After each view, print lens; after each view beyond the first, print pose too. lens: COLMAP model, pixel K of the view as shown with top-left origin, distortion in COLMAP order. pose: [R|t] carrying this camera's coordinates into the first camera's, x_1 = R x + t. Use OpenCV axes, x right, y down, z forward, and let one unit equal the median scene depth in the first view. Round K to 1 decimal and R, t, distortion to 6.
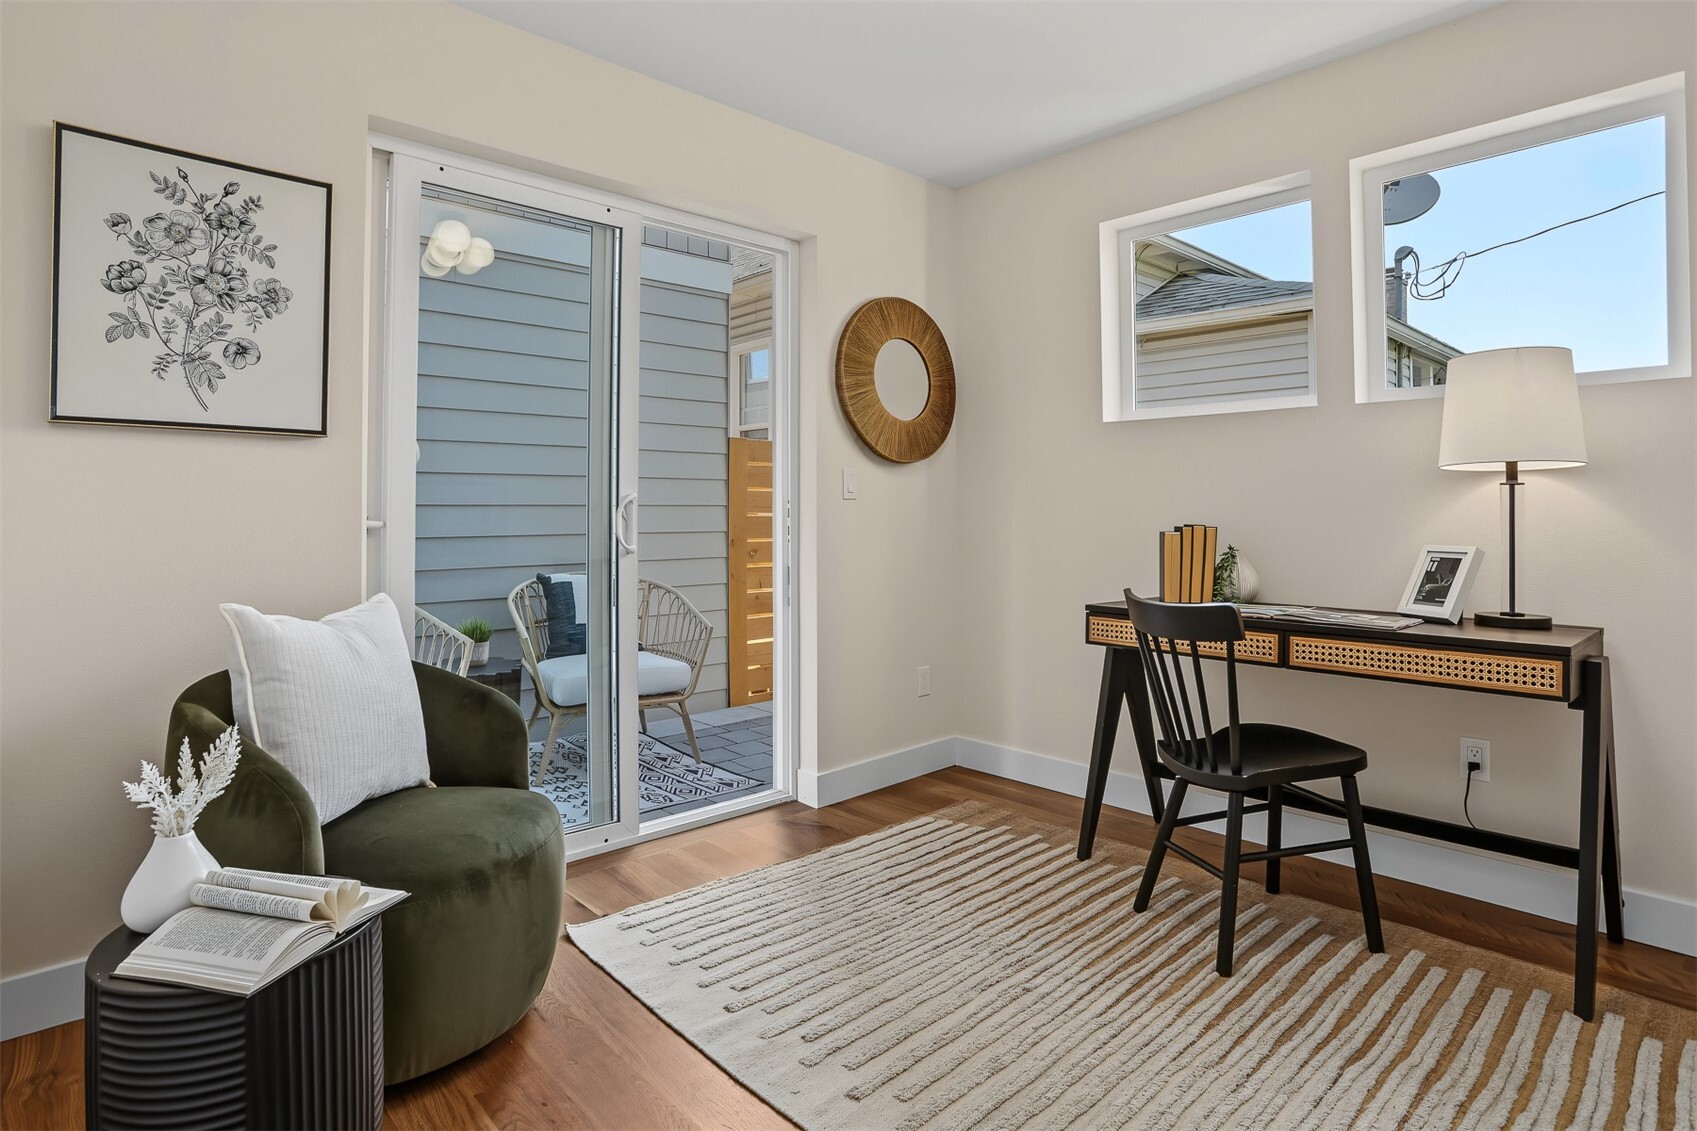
lens RADIAL K [[920.2, 0, 880.6], [0, 920.2, 508.7], [0, 0, 1]] dist [0.001848, 0.002492]
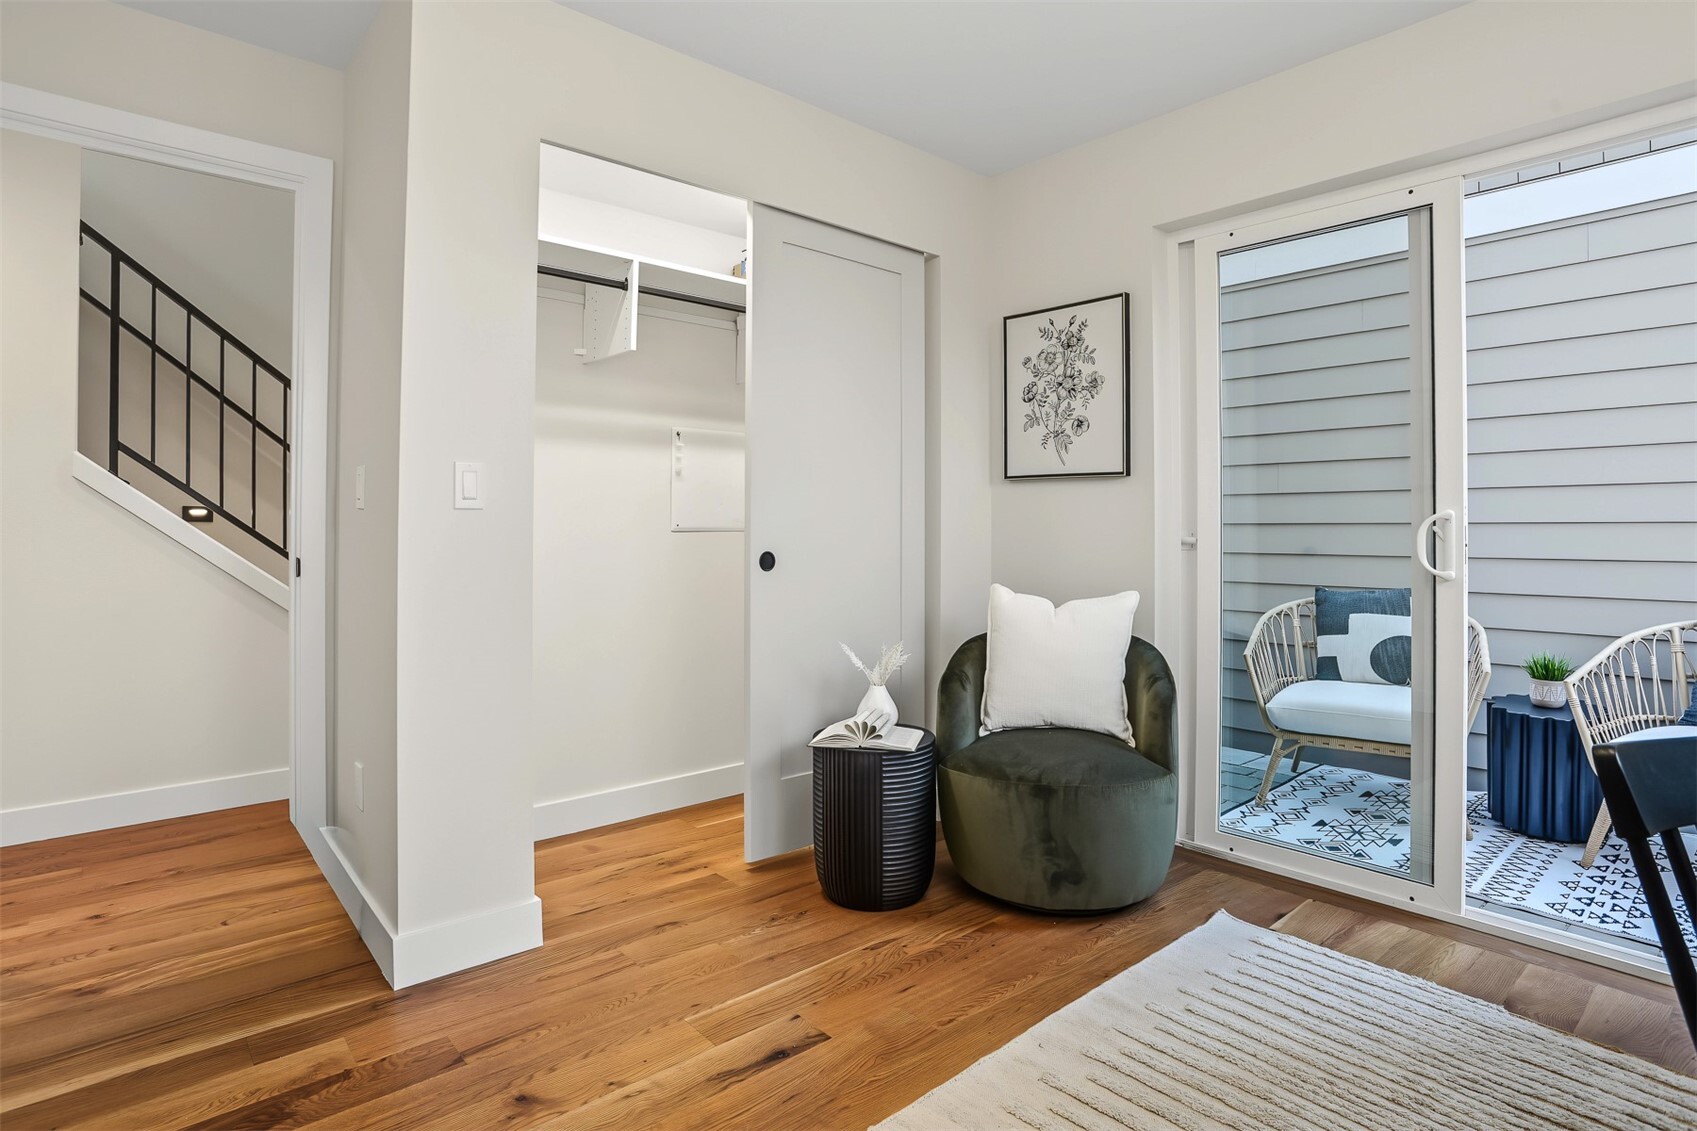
lens RADIAL K [[920.2, 0, 850.1], [0, 920.2, 551.9], [0, 0, 1]] dist [0.001848, 0.002492]
pose [[-0.034565, 0.022079, -0.999159, 0.868733], [-0.008810, 0.999710, 0.022396, 0.010453], [0.999364, 0.009576, -0.034360, 0.688792]]
